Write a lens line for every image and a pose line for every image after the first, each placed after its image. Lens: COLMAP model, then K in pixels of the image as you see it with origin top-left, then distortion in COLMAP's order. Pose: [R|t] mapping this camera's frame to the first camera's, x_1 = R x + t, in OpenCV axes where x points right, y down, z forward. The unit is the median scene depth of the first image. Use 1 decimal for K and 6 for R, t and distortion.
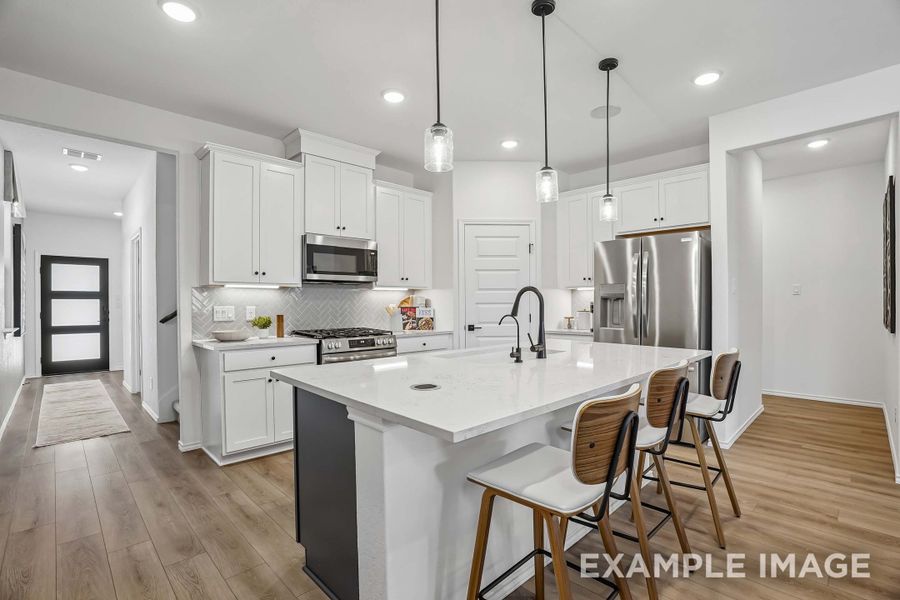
lens RADIAL K [[425.1, 0, 445.4], [0, 425.1, 305.8], [0, 0, 1]] dist [-0.048215, 0.002734]
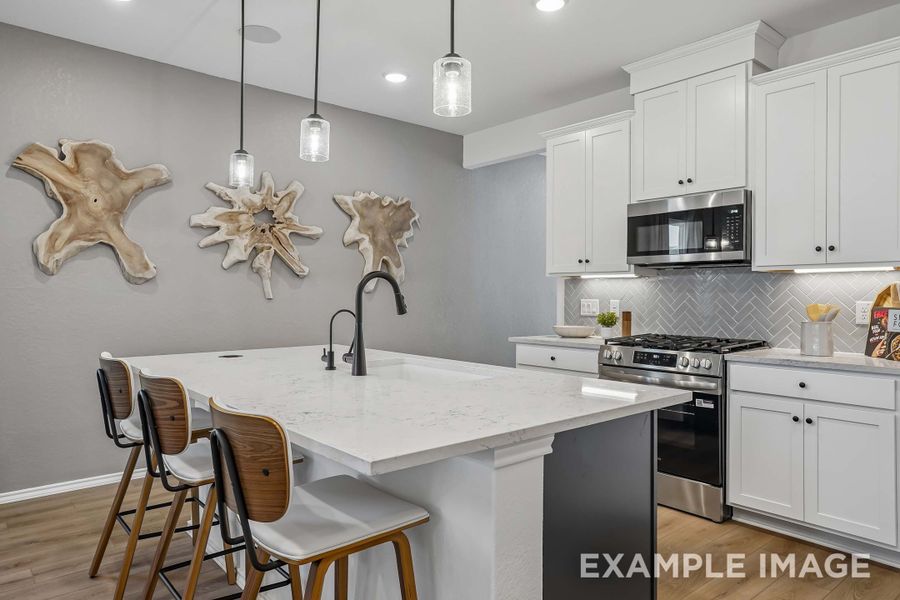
lens RADIAL K [[608.3, 0, 440.4], [0, 608.3, 284.2], [0, 0, 1]] dist [-0.002108, 0.014460]
pose [[-0.063852, -0.015409, -0.997840, 0.657531], [-0.013173, 0.999807, -0.014596, -0.006841], [0.997872, 0.012212, -0.064042, 0.641339]]
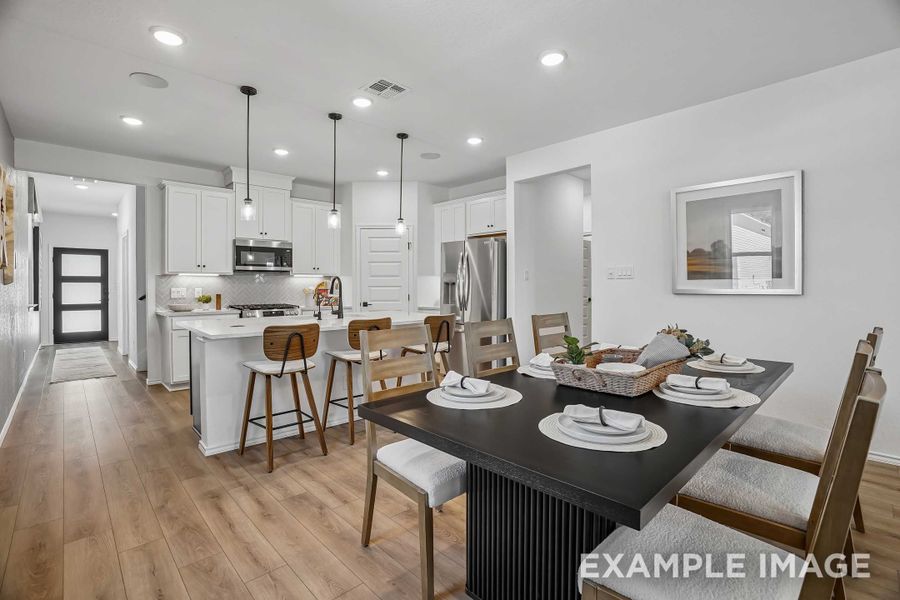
lens RADIAL K [[425.1, 0, 453.3], [0, 425.1, 287.7], [0, 0, 1]] dist [-0.048215, 0.002734]
pose [[0.999998, 0.000595, -0.002025, 0.368744], [-0.000598, 0.999999, -0.001508, 0.000571], [0.002025, 0.001509, 0.999997, -0.385516]]
